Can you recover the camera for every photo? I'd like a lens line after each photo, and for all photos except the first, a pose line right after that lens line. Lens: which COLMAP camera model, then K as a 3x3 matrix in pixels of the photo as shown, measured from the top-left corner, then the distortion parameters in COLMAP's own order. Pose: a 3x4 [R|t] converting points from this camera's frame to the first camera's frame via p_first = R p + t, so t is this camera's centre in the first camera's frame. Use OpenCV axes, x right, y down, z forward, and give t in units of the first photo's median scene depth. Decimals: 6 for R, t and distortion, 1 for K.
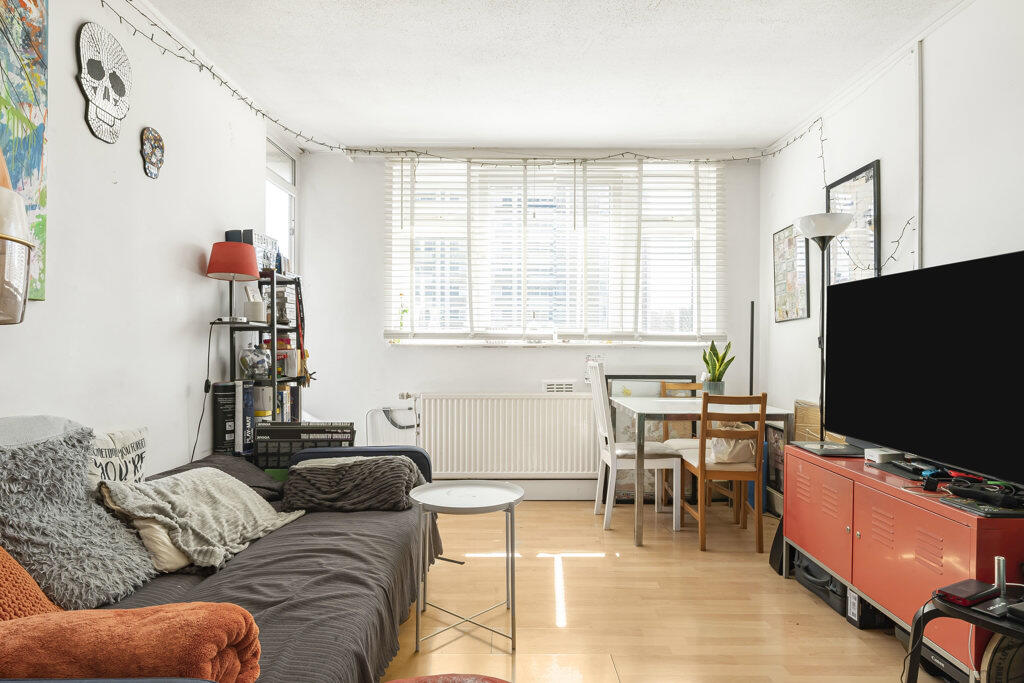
lens RADIAL K [[585.4, 0, 514.0], [0, 585.4, 342.1], [0, 0, 1]] dist [0.001395, -0.000889]
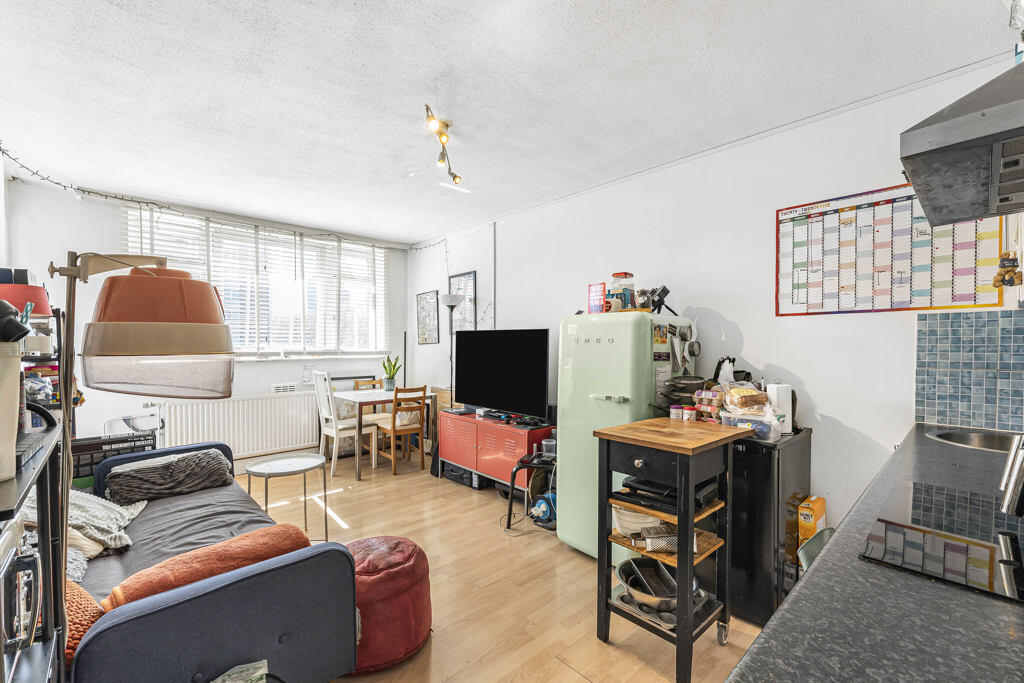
lens RADIAL K [[425.0, 0, 495.4], [0, 425.0, 351.9], [0, 0, 1]] dist [0.002642, -0.000333]
pose [[0.754447, -0.016858, 0.656144, -0.284751], [-0.000327, 0.999660, 0.026060, -0.053802], [-0.656360, -0.019875, 0.754186, -0.172844]]
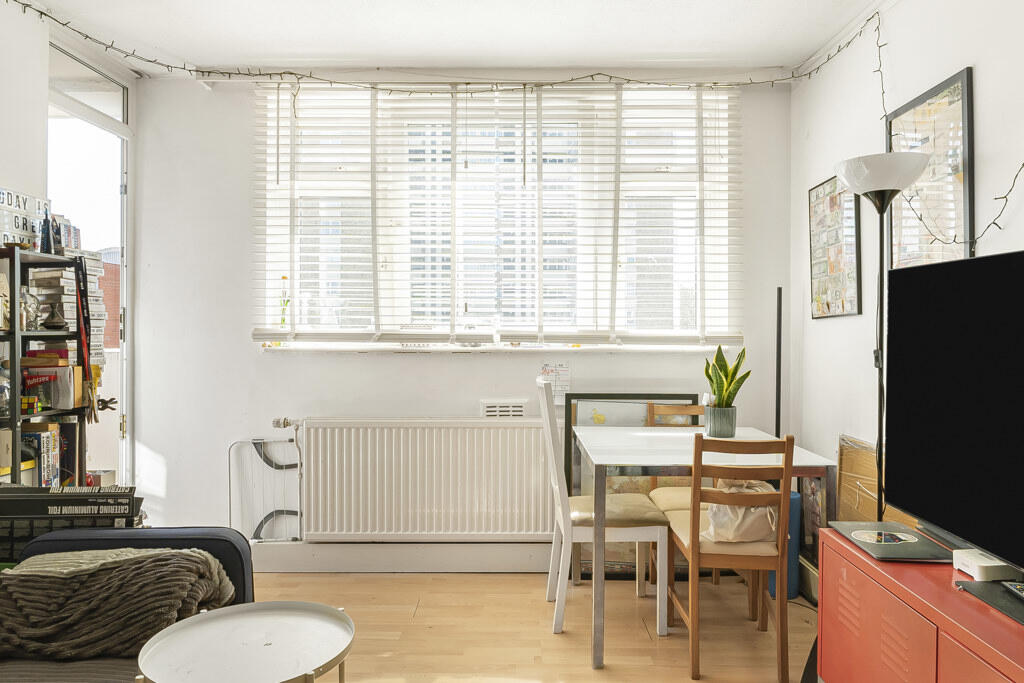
lens RADIAL K [[684.8, 0, 511.9], [0, 684.8, 324.9], [0, 0, 1]] dist [-0.008768, 0.005590]
pose [[0.999960, -0.001093, -0.008886, 0.123925], [0.001108, 0.999998, 0.001692, -0.034298], [0.008884, -0.001702, 0.999959, 0.237544]]
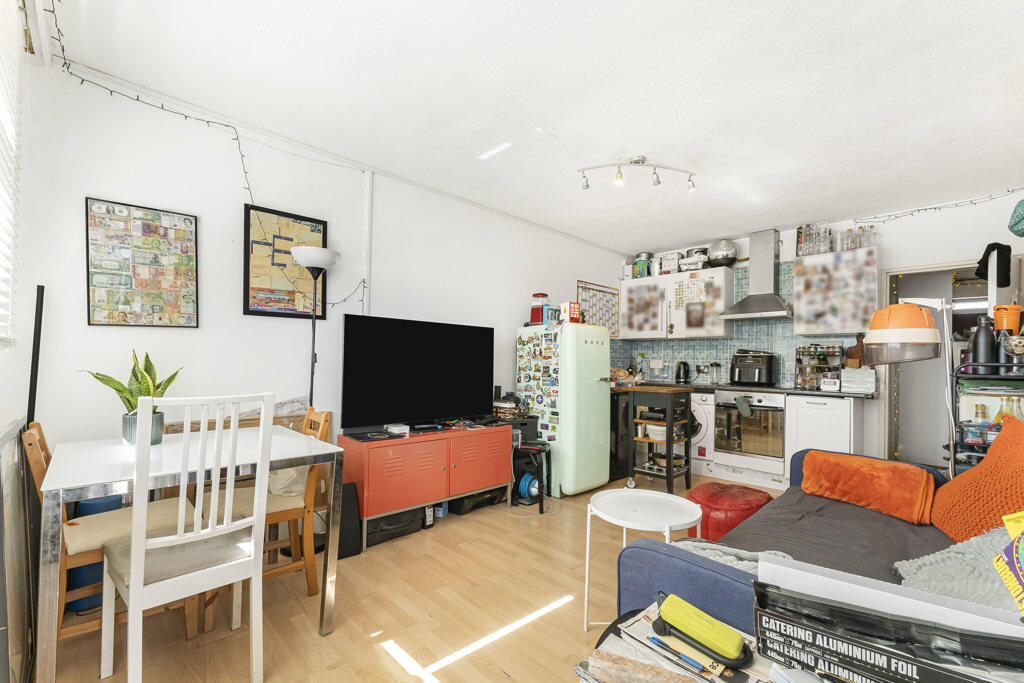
lens RADIAL K [[425.0, 0, 509.0], [0, 425.0, 350.3], [0, 0, 1]] dist [0.002642, -0.000333]
pose [[-0.679523, 0.004797, 0.733638, -0.335225], [-0.020278, 0.999474, -0.025318, 0.000347], [-0.733374, -0.032081, -0.679069, 1.190811]]
